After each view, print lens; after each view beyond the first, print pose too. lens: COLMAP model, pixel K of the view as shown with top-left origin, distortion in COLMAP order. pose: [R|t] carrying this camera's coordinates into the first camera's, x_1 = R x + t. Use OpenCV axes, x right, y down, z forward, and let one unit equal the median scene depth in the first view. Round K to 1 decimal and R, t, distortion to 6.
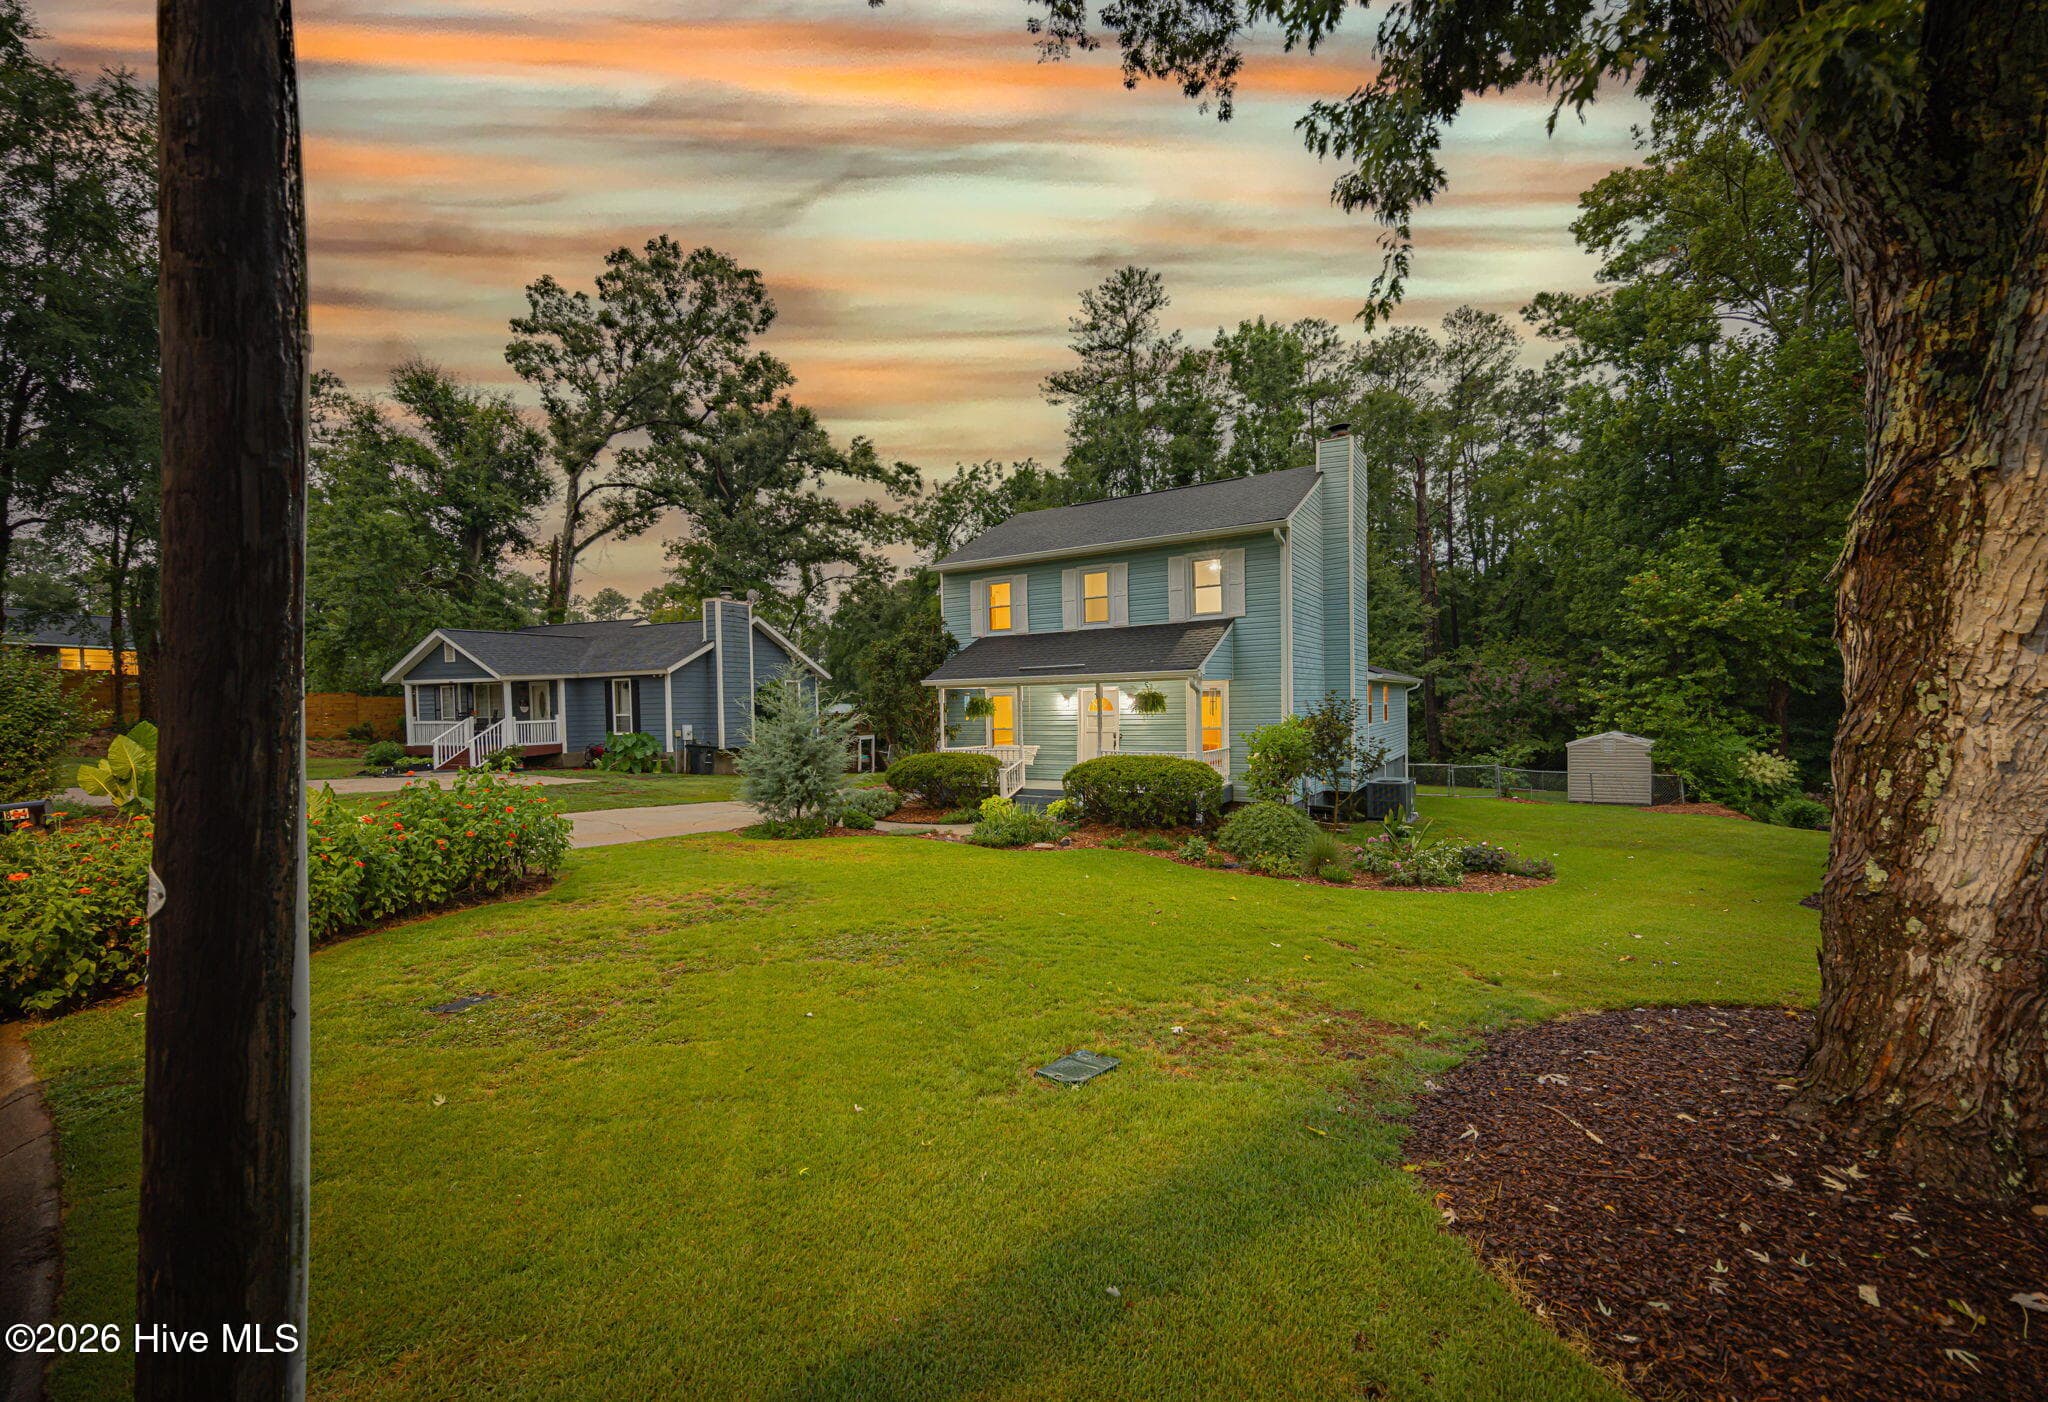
lens RADIAL K [[819.1, 0, 1031.1], [0, 819.1, 727.0], [0, 0, 1]] dist [-0.003403, -0.000426]
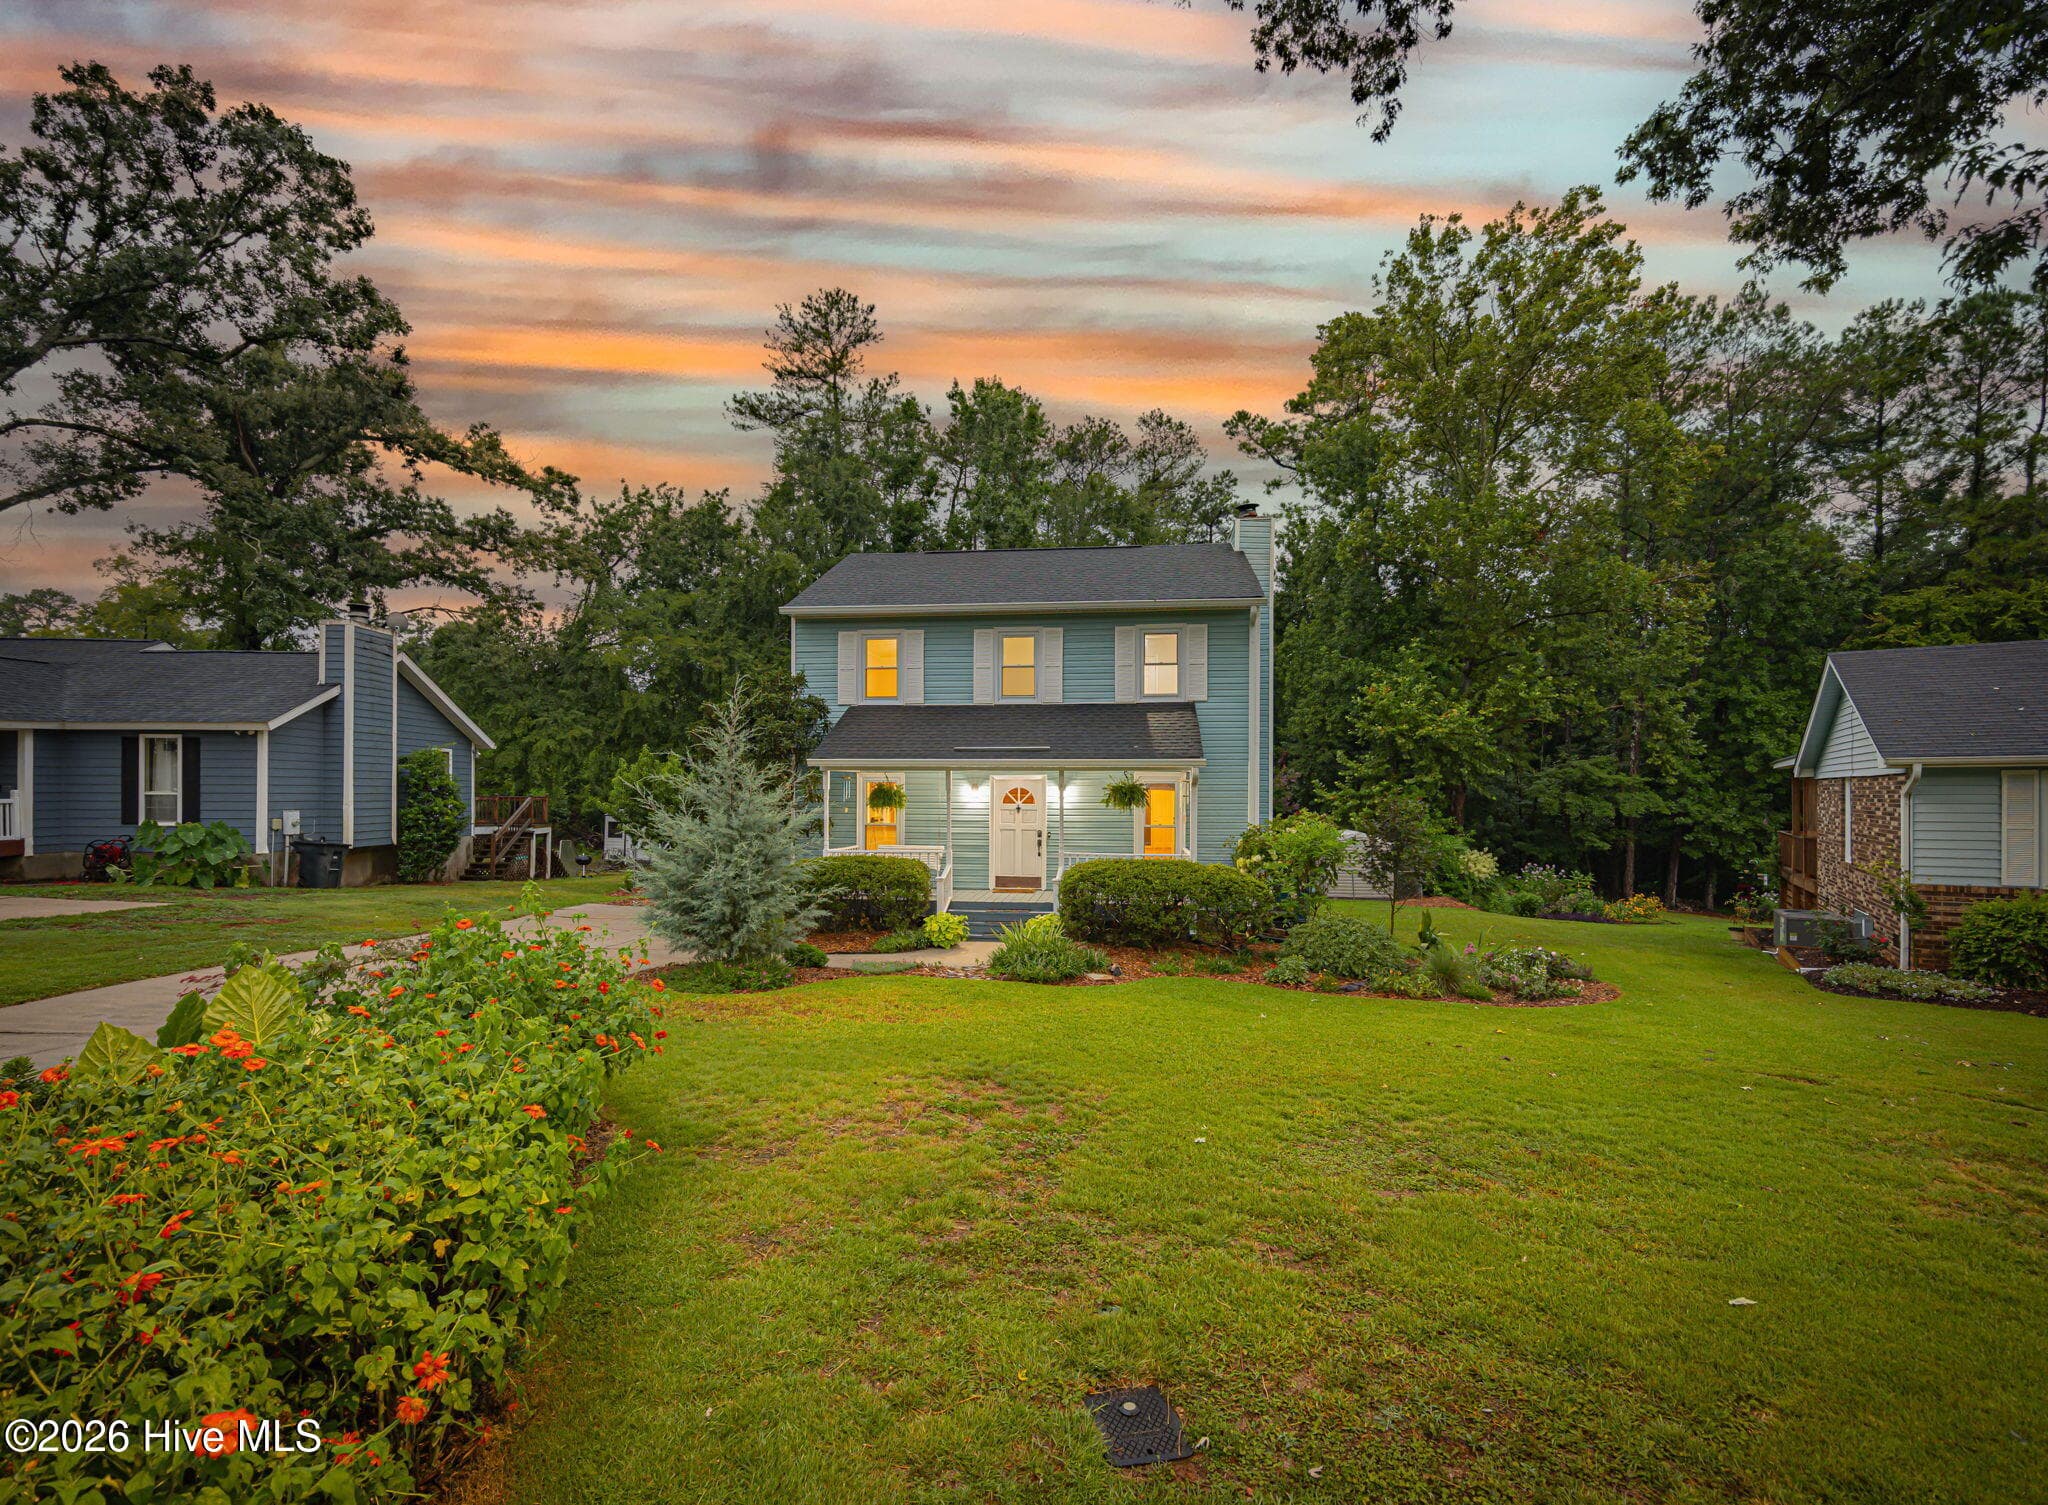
lens RADIAL K [[914.4, 0, 1005.2], [0, 914.4, 790.2], [0, 0, 1]] dist [-0.008228, 0.001946]
pose [[0.909902, 0.024412, 0.414104, -0.193981], [-0.011552, 0.999371, -0.033532, -0.001490], [-0.414662, 0.025727, 0.909612, 0.108090]]
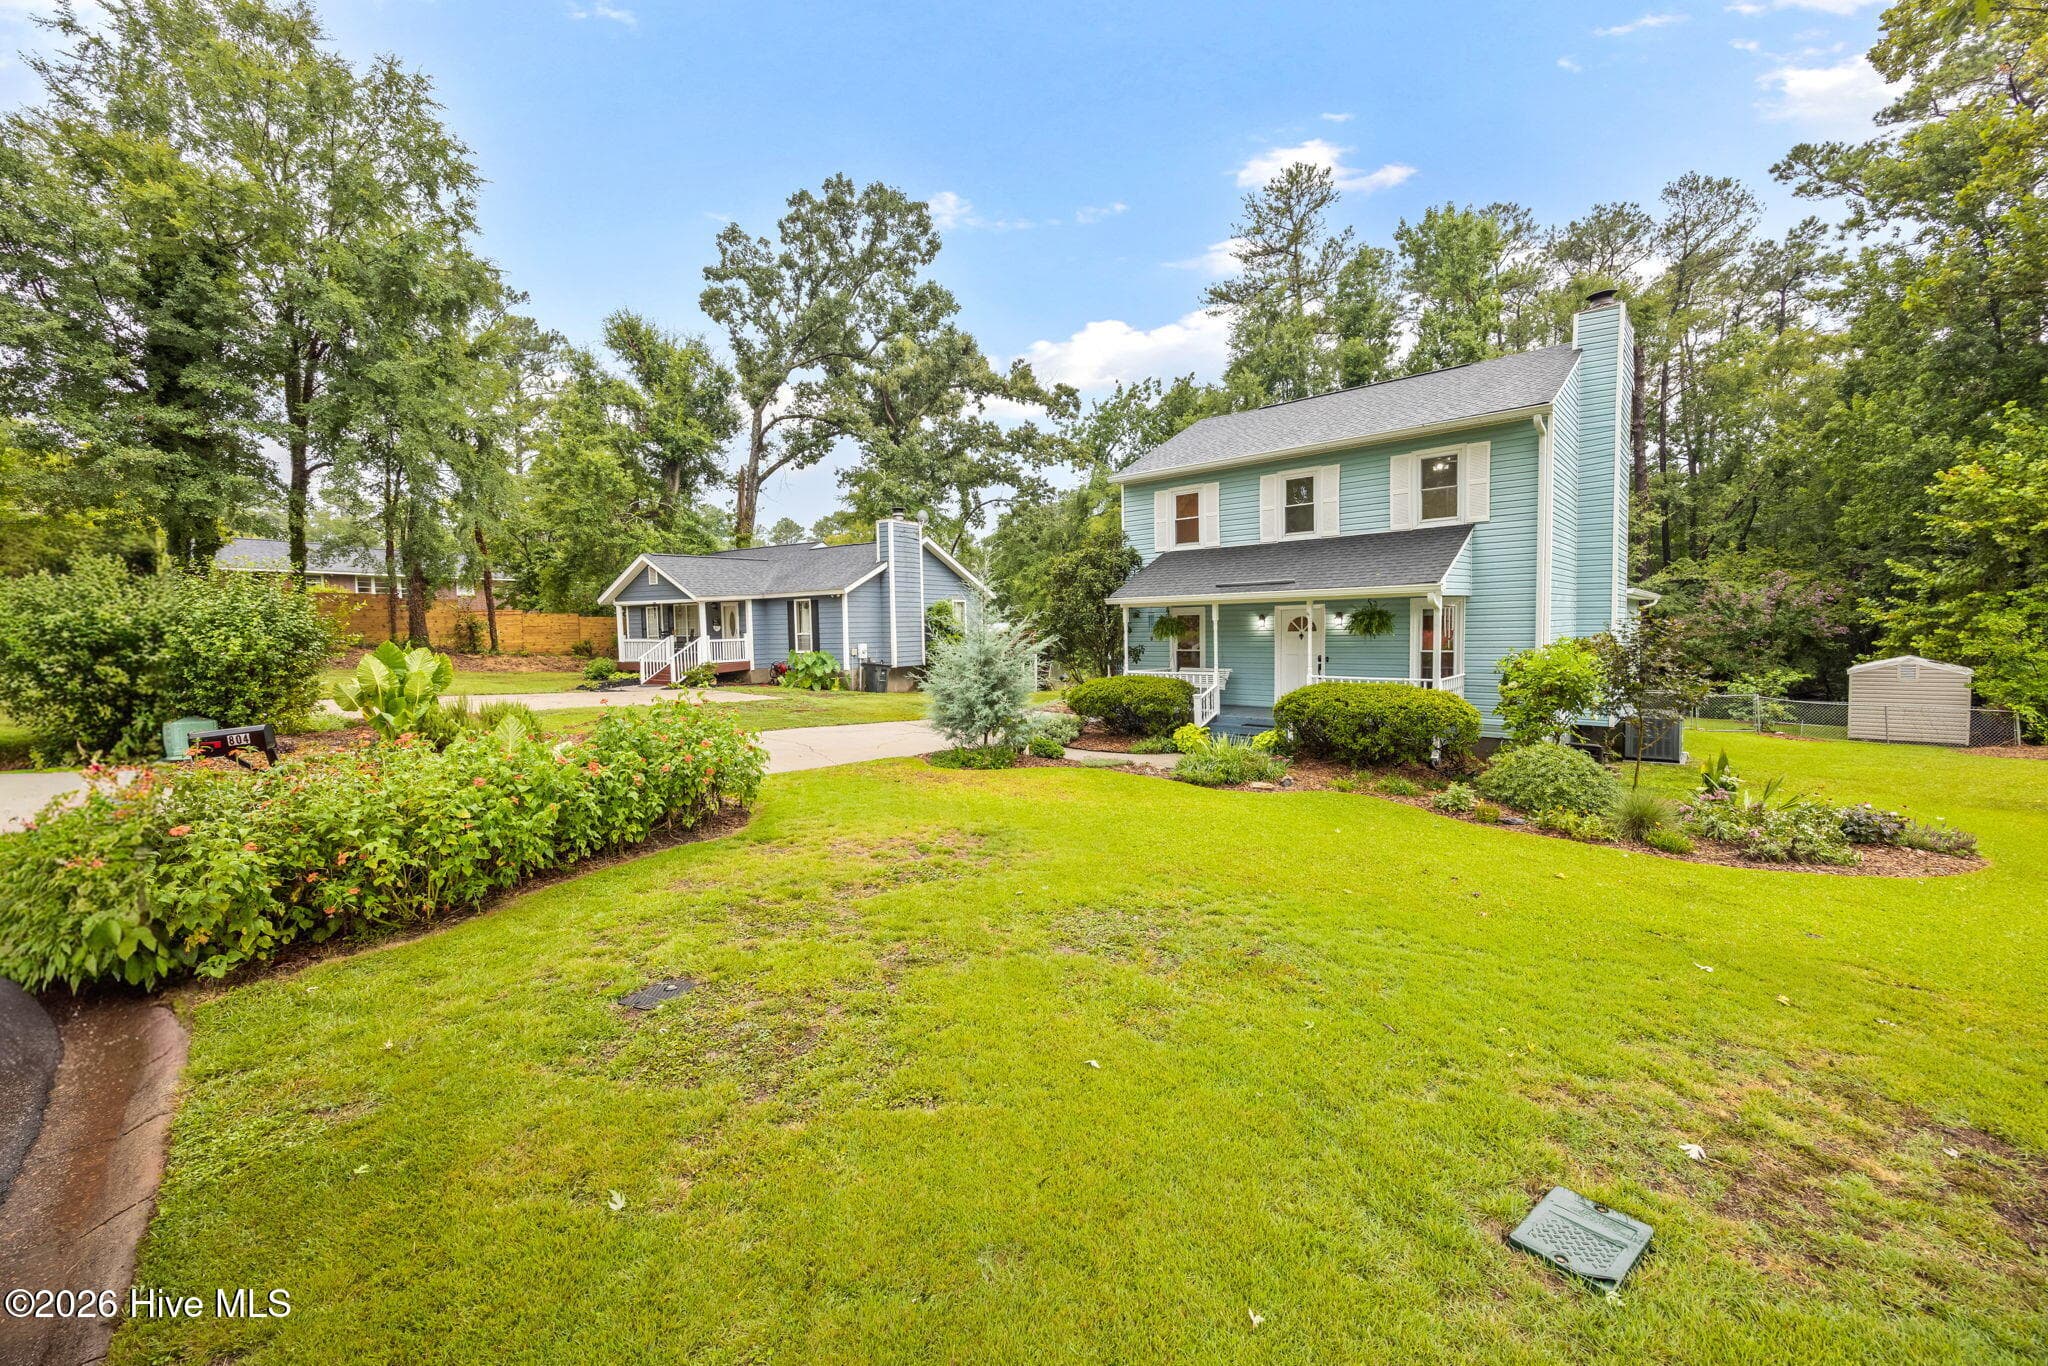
lens RADIAL K [[786.6, 0, 1033.9], [0, 786.6, 667.6], [0, 0, 1]] dist [-0.005348, -0.000304]
pose [[0.985399, 0.009426, -0.170002, -0.037907], [-0.004631, 0.999581, 0.028583, -0.002257], [0.170200, -0.027378, 0.985029, 0.059243]]
